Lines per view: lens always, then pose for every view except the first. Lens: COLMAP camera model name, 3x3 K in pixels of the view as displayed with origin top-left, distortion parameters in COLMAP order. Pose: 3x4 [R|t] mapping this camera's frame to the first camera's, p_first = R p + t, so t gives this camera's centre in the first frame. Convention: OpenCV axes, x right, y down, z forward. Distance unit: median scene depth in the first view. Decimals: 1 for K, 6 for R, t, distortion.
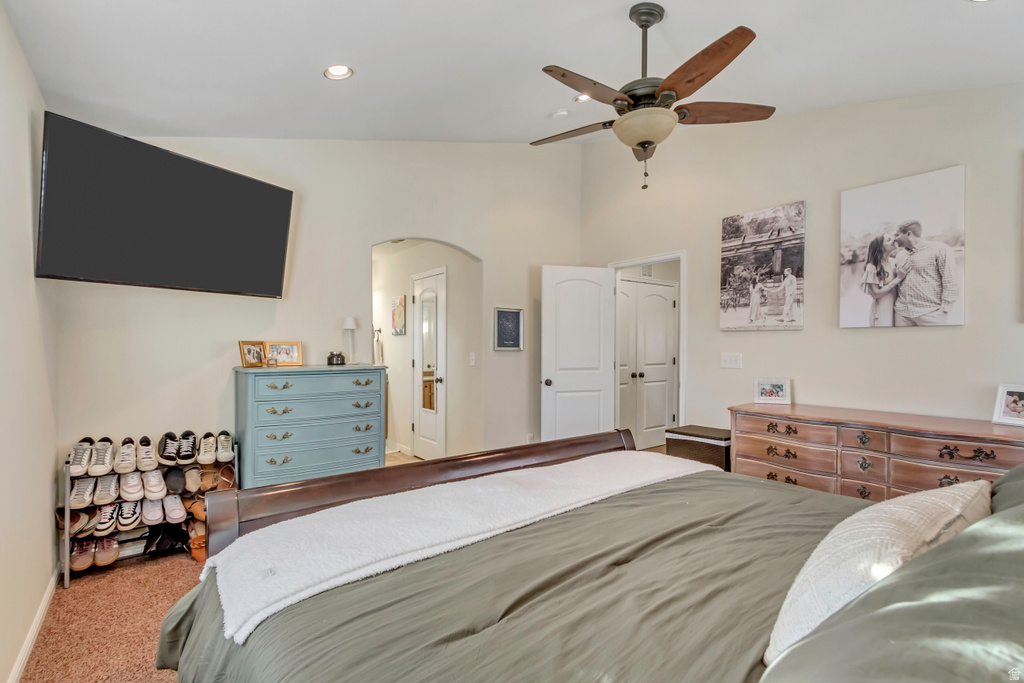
lens RADIAL K [[469.1, 0, 517.6], [0, 469.1, 348.3], [0, 0, 1]] dist [0.005172, 0.001031]
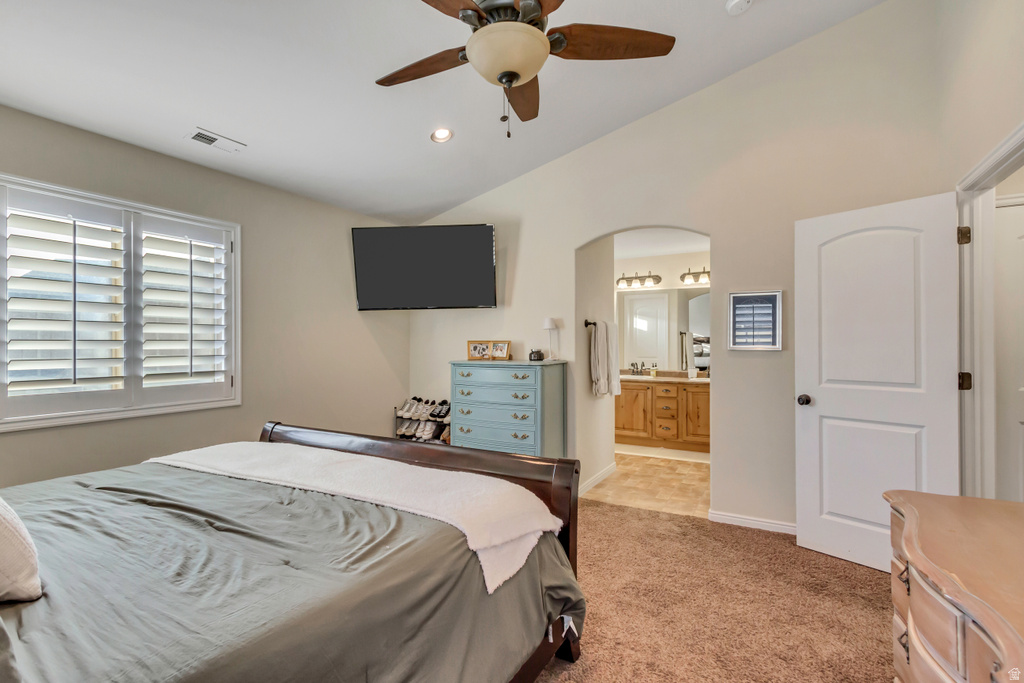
lens RADIAL K [[481.8, 0, 520.4], [0, 481.8, 340.7], [0, 0, 1]] dist [0.009341, -0.001096]
pose [[0.400757, -0.005976, -0.916165, 0.744928], [0.001486, 0.999982, -0.005872, -0.006898], [0.916183, 0.000992, 0.400758, 0.537300]]
